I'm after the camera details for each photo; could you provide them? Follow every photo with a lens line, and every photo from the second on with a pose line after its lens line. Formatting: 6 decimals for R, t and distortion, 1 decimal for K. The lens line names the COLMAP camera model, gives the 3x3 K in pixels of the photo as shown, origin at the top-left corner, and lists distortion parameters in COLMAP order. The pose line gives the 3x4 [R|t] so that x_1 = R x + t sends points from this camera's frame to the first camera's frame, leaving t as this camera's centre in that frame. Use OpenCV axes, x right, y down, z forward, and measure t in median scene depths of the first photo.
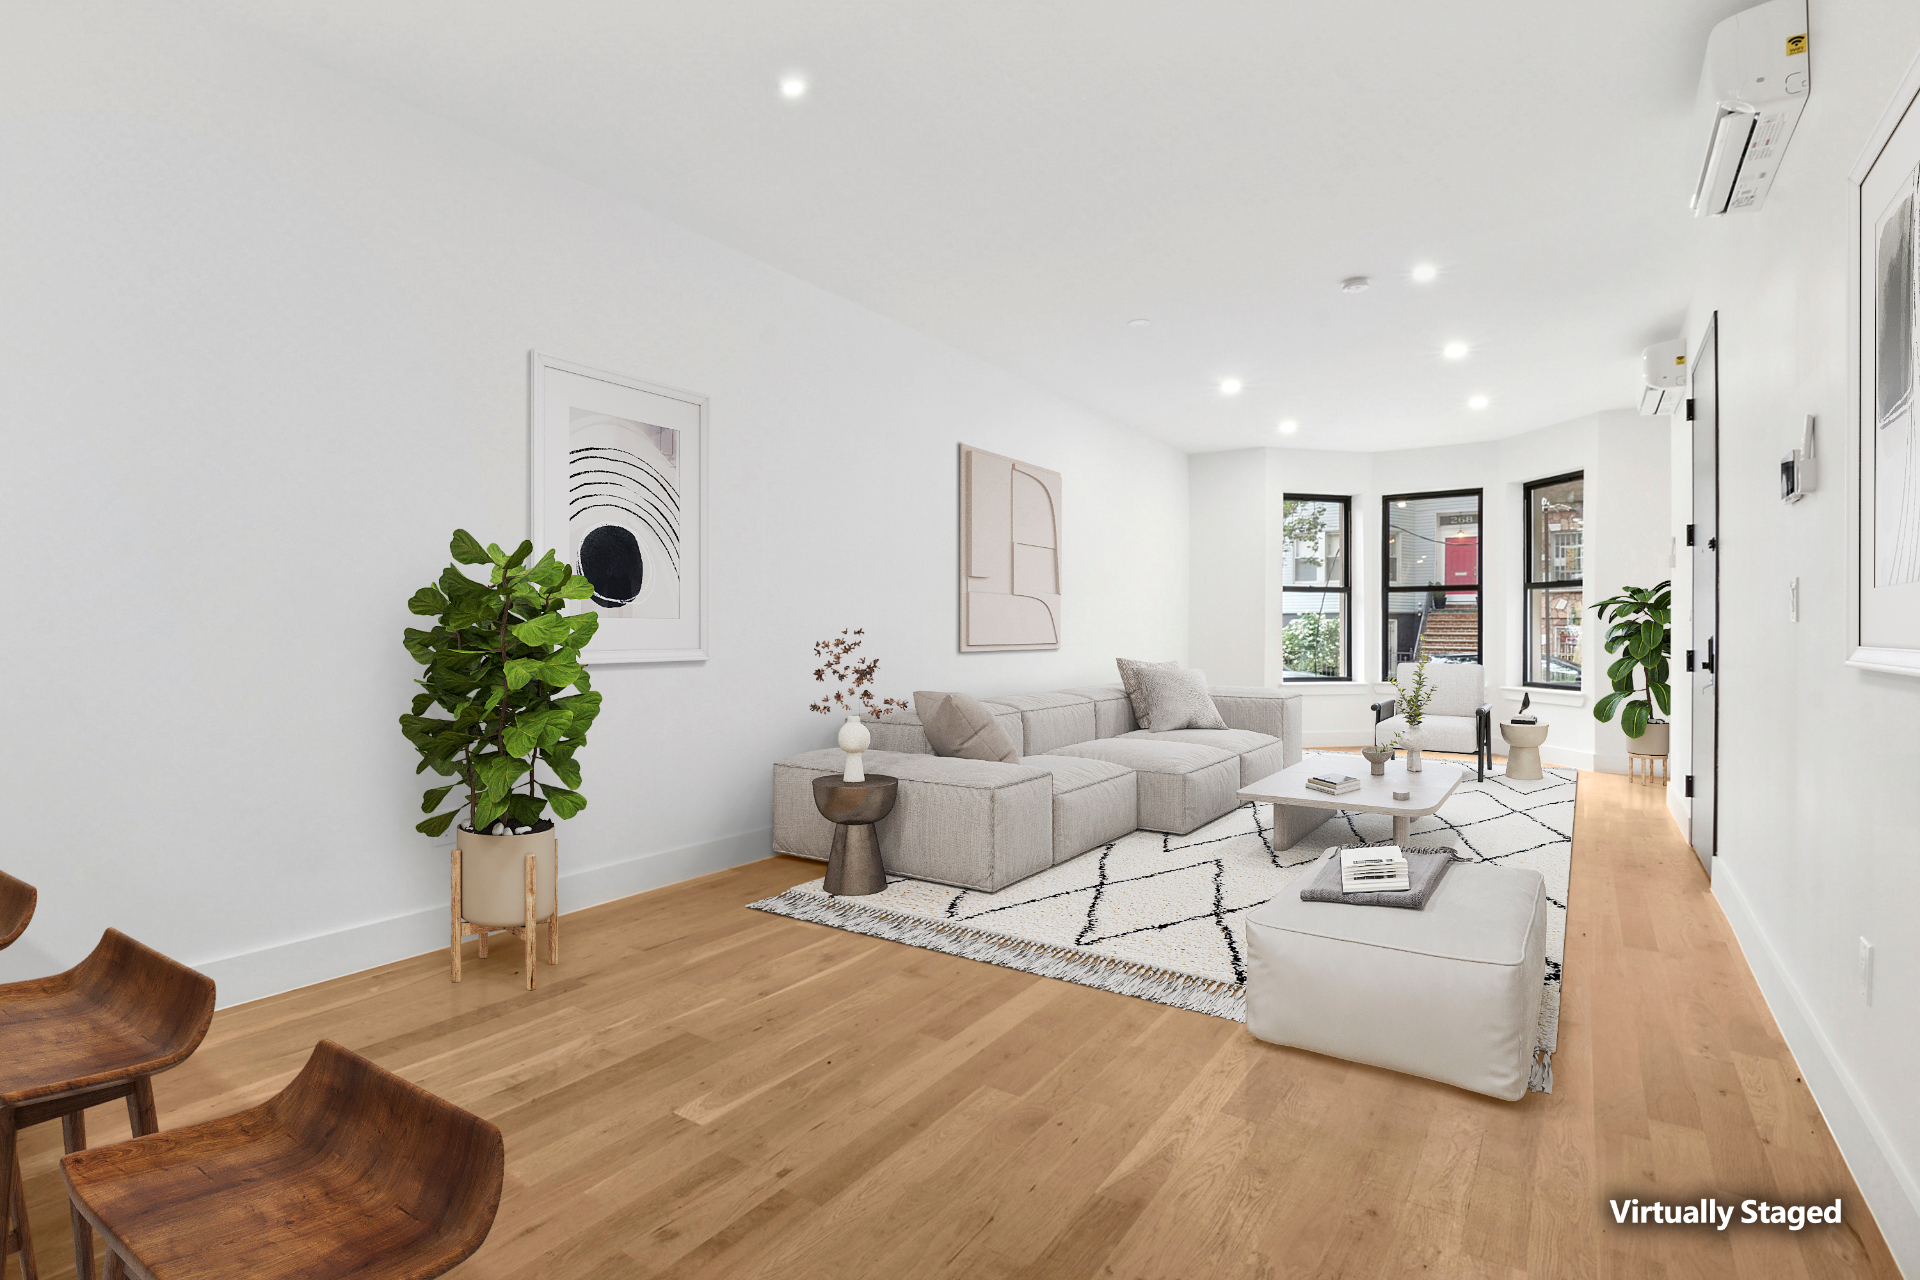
lens RADIAL K [[951.5, 0, 957.3], [0, 951.5, 638.5], [0, 0, 1]] dist [0.001535, 0.000010]
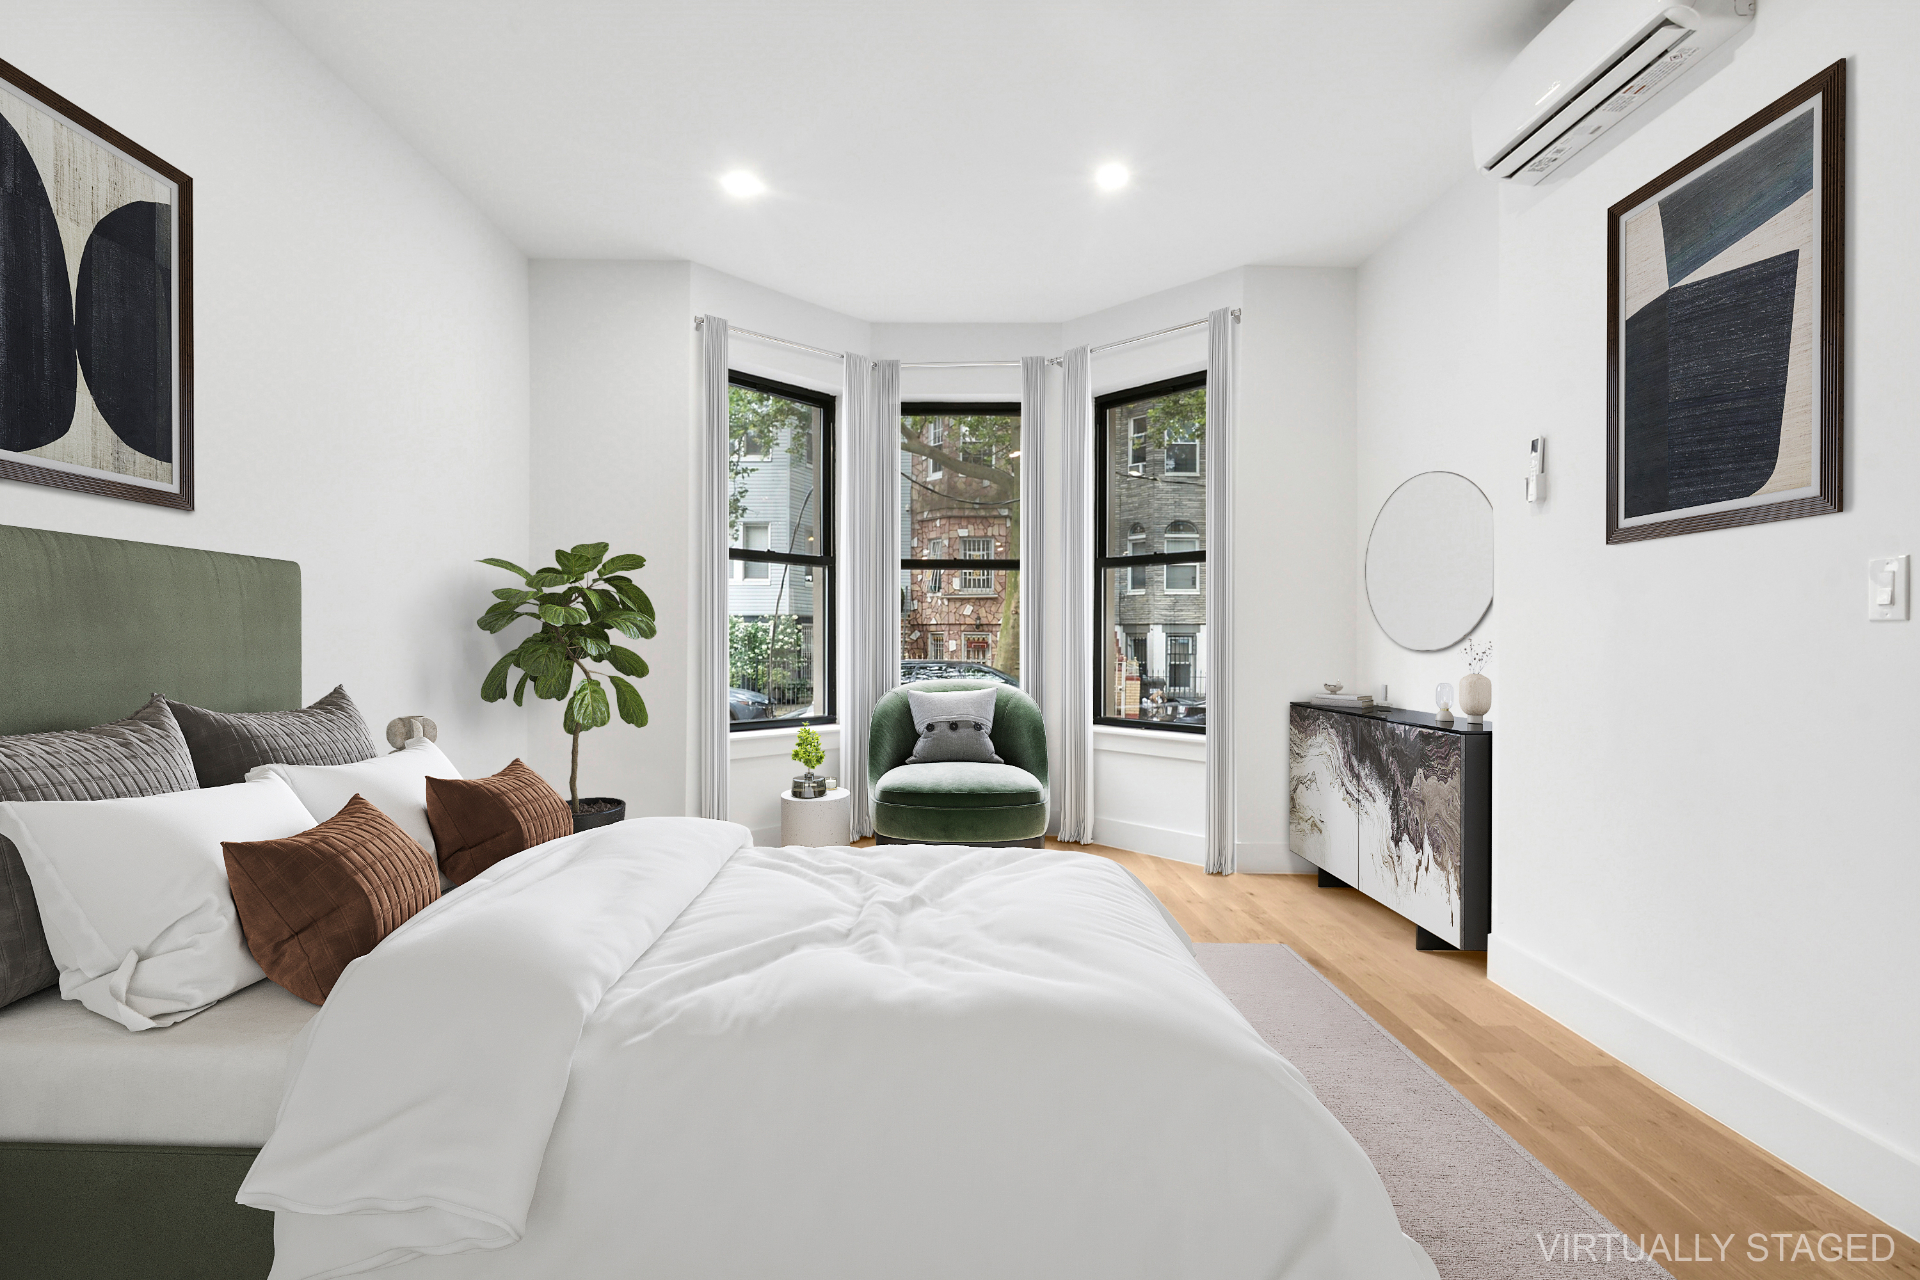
lens RADIAL K [[951.5, 0, 956.5], [0, 951.5, 645.1], [0, 0, 1]] dist [0.001535, 0.000010]
pose [[0.823895, -0.004816, 0.566722, 0.159400], [0.004410, 0.999988, 0.002086, -0.002721], [-0.566725, 0.000781, 0.823906, 0.519190]]
